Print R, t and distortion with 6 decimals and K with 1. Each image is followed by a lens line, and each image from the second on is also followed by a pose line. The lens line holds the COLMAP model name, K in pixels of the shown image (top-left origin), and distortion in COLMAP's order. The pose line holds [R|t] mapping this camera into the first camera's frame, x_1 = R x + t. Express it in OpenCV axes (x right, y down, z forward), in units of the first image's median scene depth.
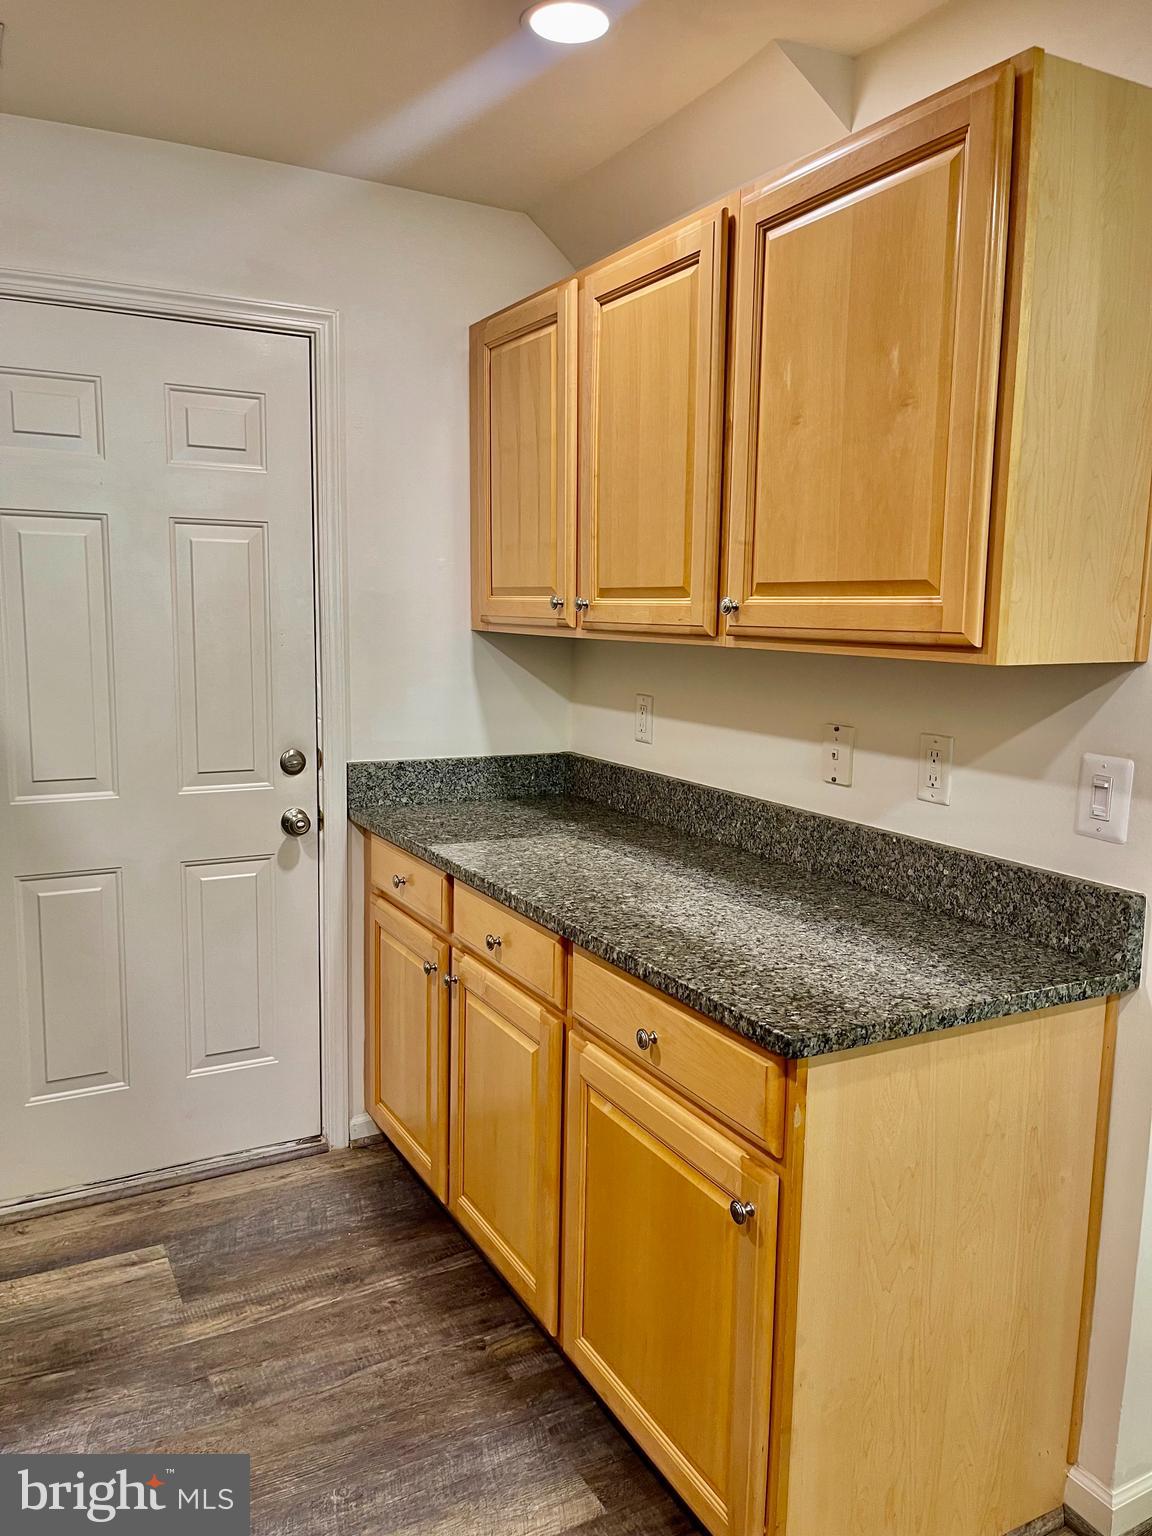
lens RADIAL K [[1163.1, 0, 567.3], [0, 1163.1, 776.2], [0, 0, 1]] dist [0.039839, -0.032585]
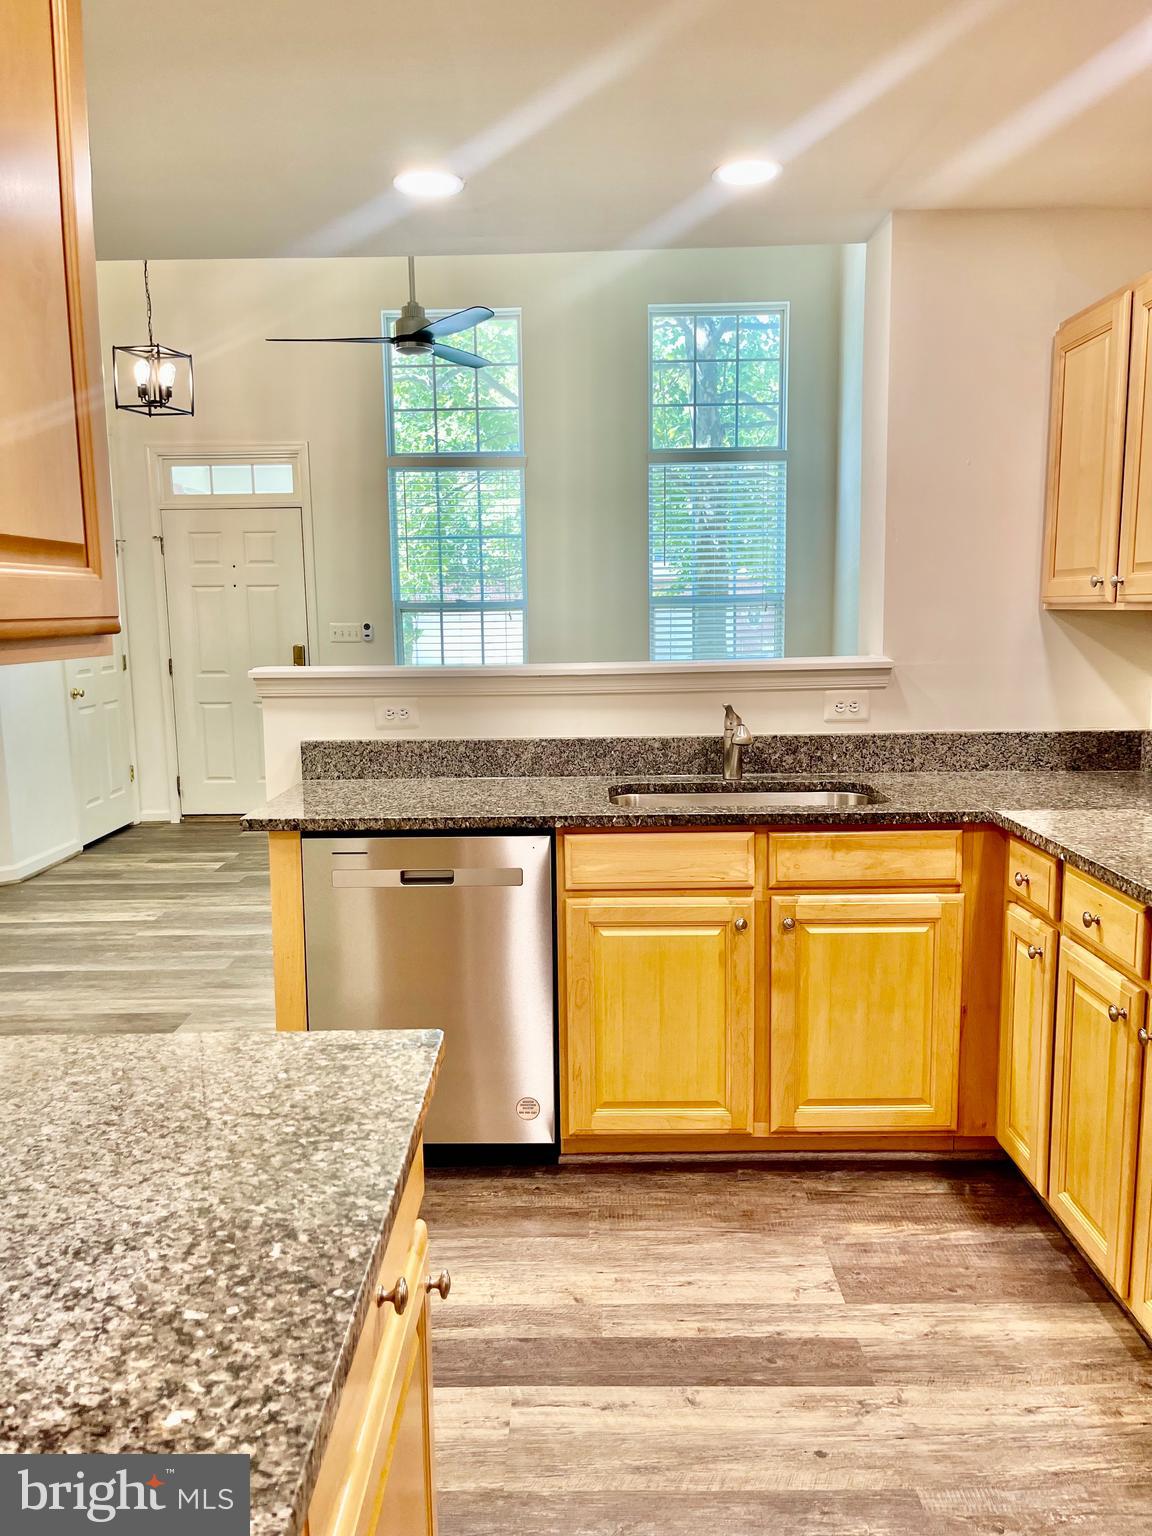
lens RADIAL K [[1163.1, 0, 561.0], [0, 1163.1, 773.7], [0, 0, 1]] dist [0.039839, -0.032585]
pose [[-0.874591, -0.066809, 0.480237, -0.274266], [0.078160, 0.958082, 0.275627, -0.189750], [-0.478520, 0.278596, -0.832708, 1.366433]]
